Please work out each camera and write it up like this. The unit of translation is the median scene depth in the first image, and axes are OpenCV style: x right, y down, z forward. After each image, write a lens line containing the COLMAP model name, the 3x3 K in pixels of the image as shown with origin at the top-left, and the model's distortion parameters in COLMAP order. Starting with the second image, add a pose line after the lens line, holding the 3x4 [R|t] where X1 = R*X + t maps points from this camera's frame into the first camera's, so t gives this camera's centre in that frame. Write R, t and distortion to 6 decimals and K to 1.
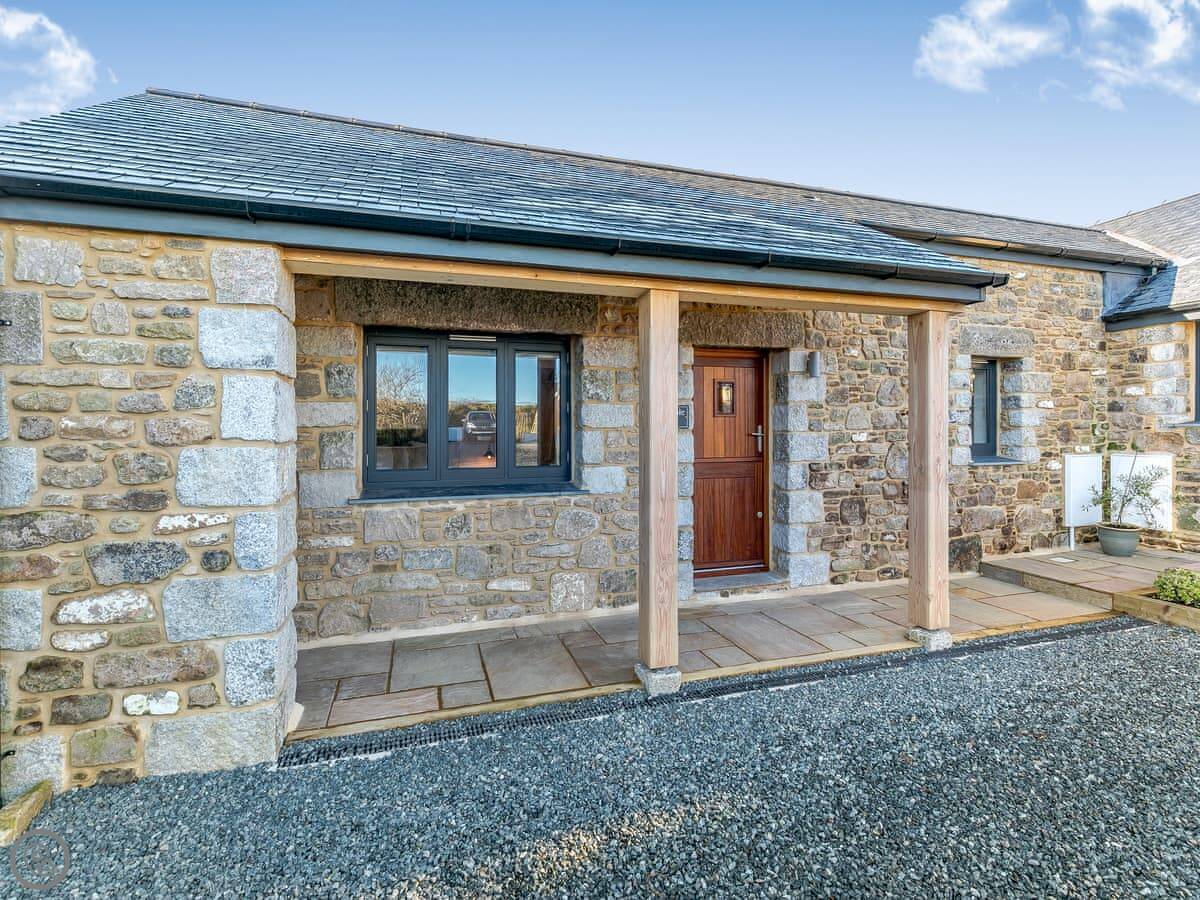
lens RADIAL K [[565.6, 0, 597.3], [0, 565.6, 473.5], [0, 0, 1]] dist [0.004830, -0.000762]
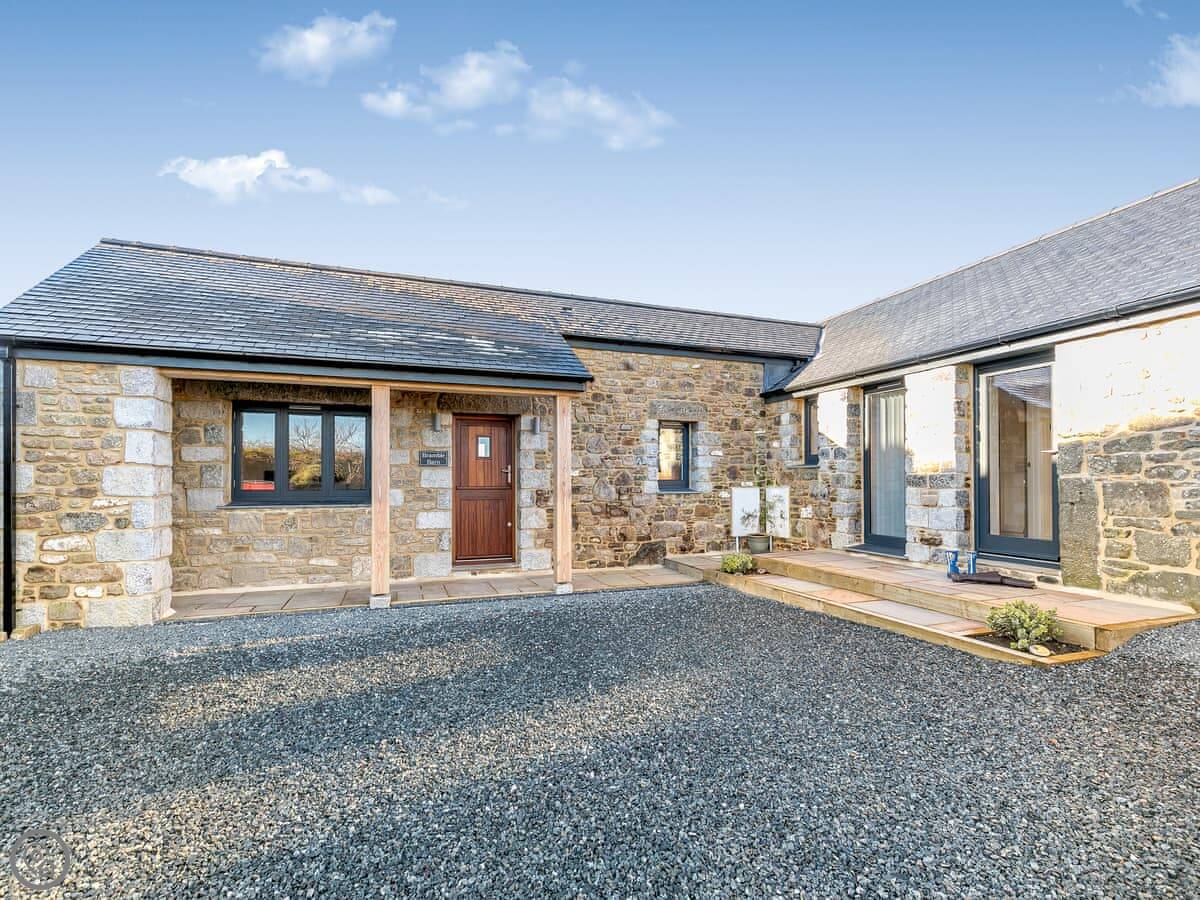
lens RADIAL K [[583.0, 0, 597.4], [0, 583.0, 528.0], [0, 0, 1]] dist [0.002248, -0.000289]
pose [[0.999911, 0.004776, 0.012427, 0.528538], [-0.004733, 0.999983, -0.003453, 0.090630], [-0.012444, 0.003394, 0.999917, -0.584222]]
